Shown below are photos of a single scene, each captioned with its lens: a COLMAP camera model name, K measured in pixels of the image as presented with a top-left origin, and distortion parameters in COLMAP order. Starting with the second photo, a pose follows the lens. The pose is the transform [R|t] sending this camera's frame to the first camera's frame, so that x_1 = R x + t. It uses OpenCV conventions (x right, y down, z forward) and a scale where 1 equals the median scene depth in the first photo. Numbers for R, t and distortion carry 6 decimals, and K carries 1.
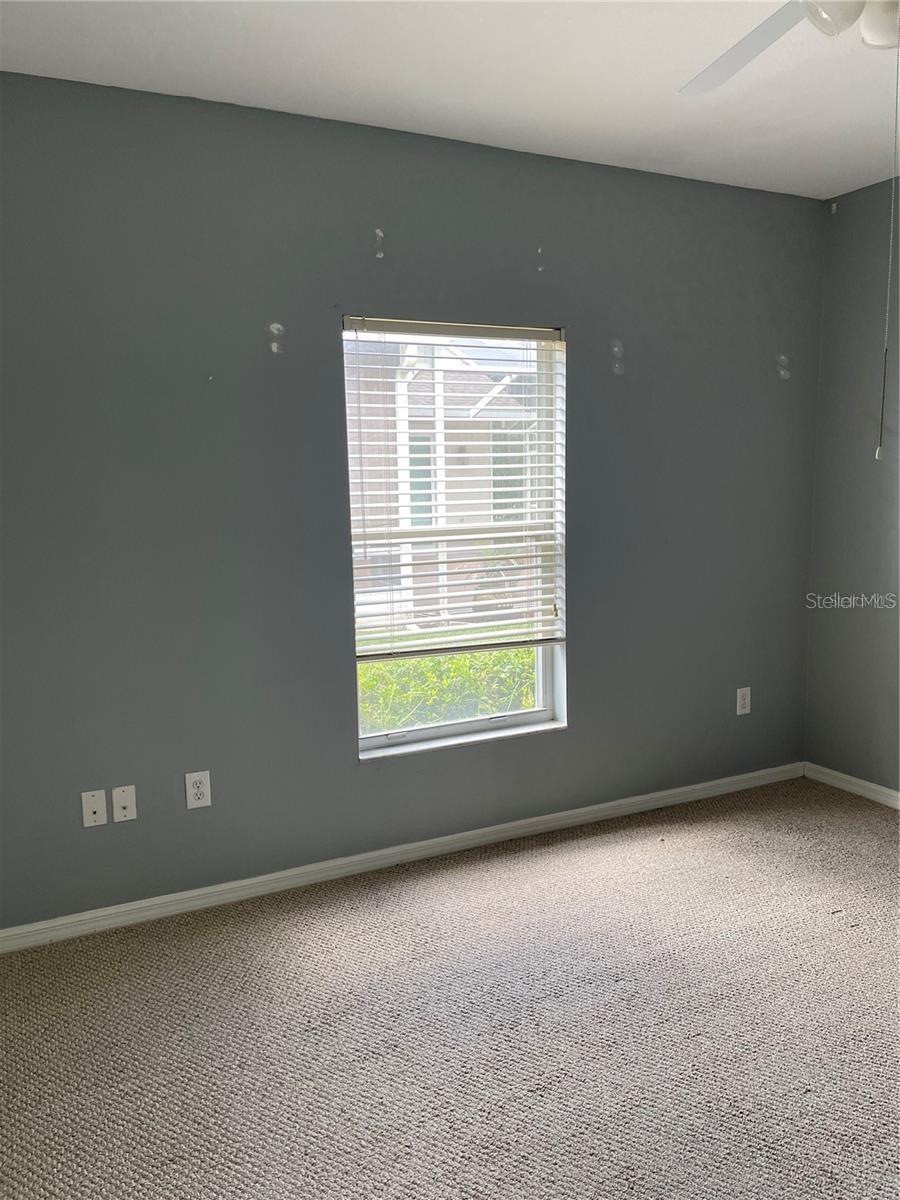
lens RADIAL K [[915.3, 0, 452.5], [0, 915.3, 609.2], [0, 0, 1]] dist [0.028094, -0.014978]
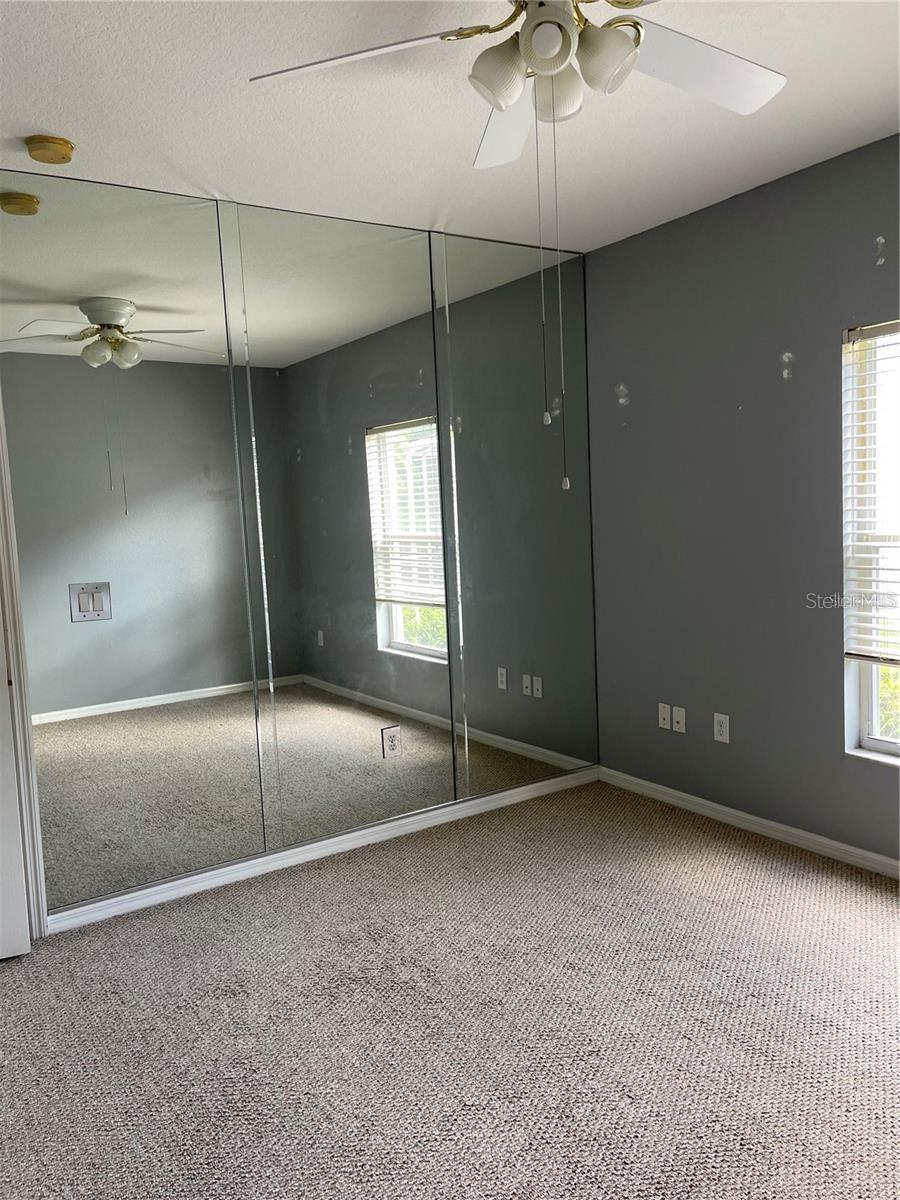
lens RADIAL K [[915.3, 0, 453.4], [0, 915.3, 593.1], [0, 0, 1]] dist [0.028094, -0.014978]
pose [[0.116896, 0.109584, -0.987080, 0.965168], [-0.092869, 0.990745, 0.098993, -0.086686], [0.988793, 0.080097, 0.125991, 0.466521]]
